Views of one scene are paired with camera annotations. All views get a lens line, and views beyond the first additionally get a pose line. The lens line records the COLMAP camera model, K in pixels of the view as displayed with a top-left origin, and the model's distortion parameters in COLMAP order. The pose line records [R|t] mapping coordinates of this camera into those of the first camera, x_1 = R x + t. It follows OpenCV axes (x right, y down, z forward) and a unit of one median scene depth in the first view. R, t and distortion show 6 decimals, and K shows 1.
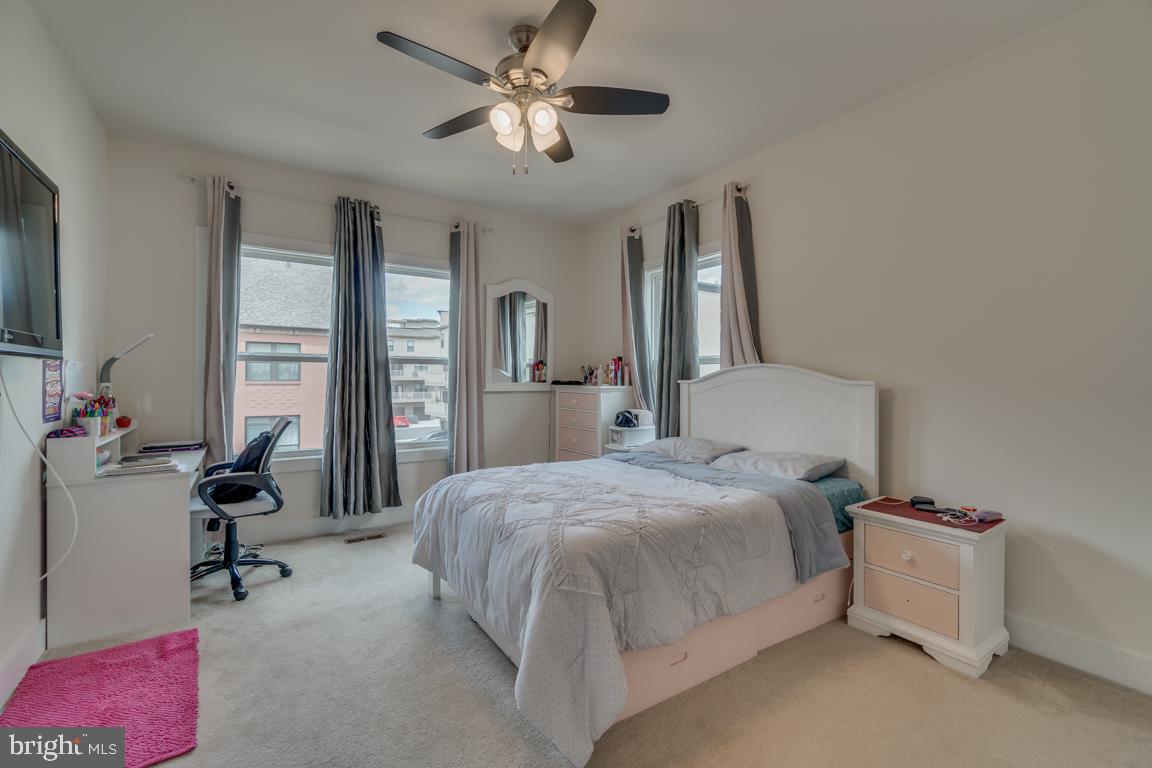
lens RADIAL K [[494.9, 0, 575.9], [0, 494.9, 377.8], [0, 0, 1]] dist [-0.001130, -0.000146]
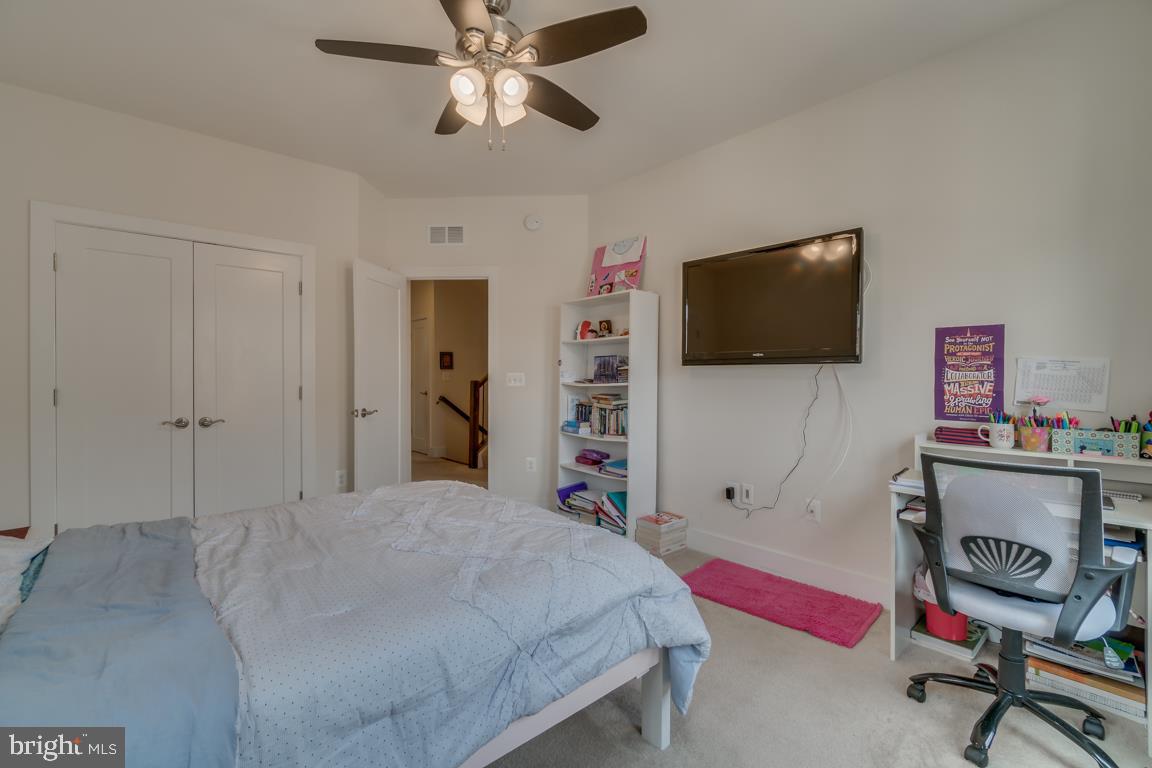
lens RADIAL K [[494.9, 0, 575.9], [0, 494.9, 377.8], [0, 0, 1]] dist [-0.001130, -0.000146]
pose [[-0.988785, -0.001664, -0.149337, -0.072247], [-0.003054, 0.999954, 0.009082, -0.004199], [0.149316, 0.009436, -0.988745, 1.150459]]
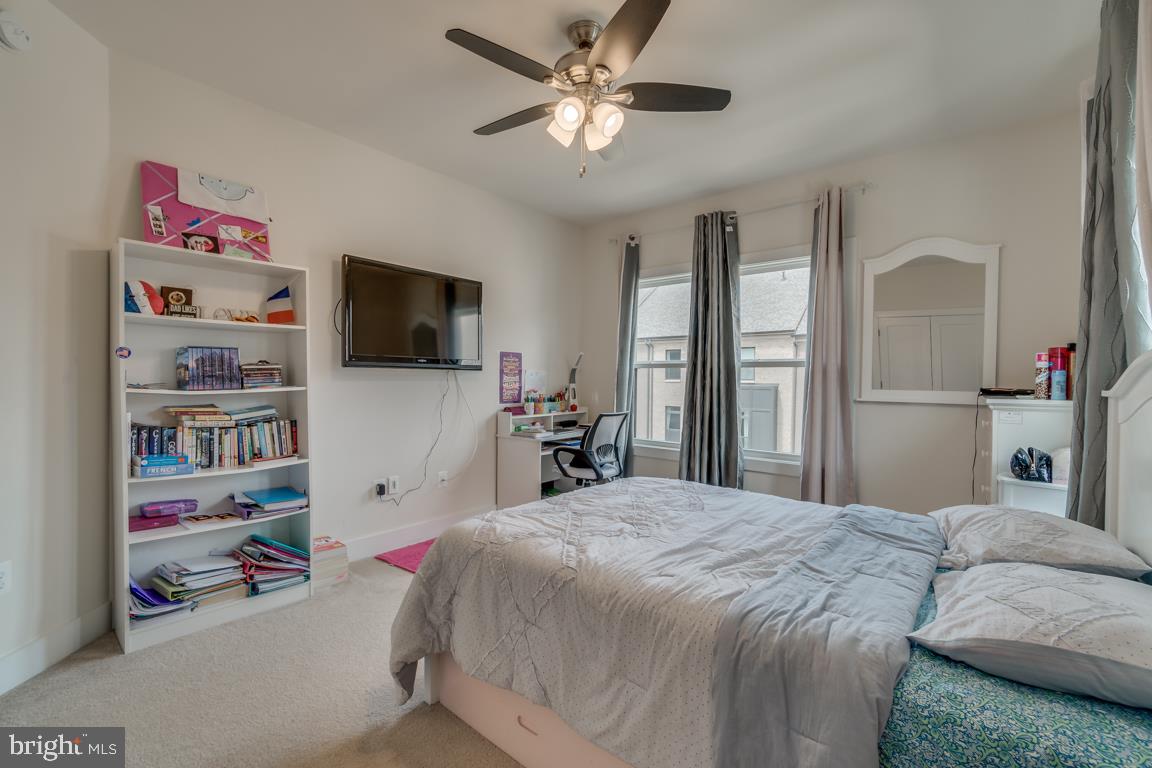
lens RADIAL K [[500.3, 0, 574.5], [0, 500.3, 387.0], [0, 0, 1]] dist [0.000374, 0.000102]
pose [[0.294660, 0.014368, -0.955494, 0.507725], [-0.009295, 0.999883, 0.012169, 0.000808], [0.955557, 0.005295, 0.294759, 0.416191]]
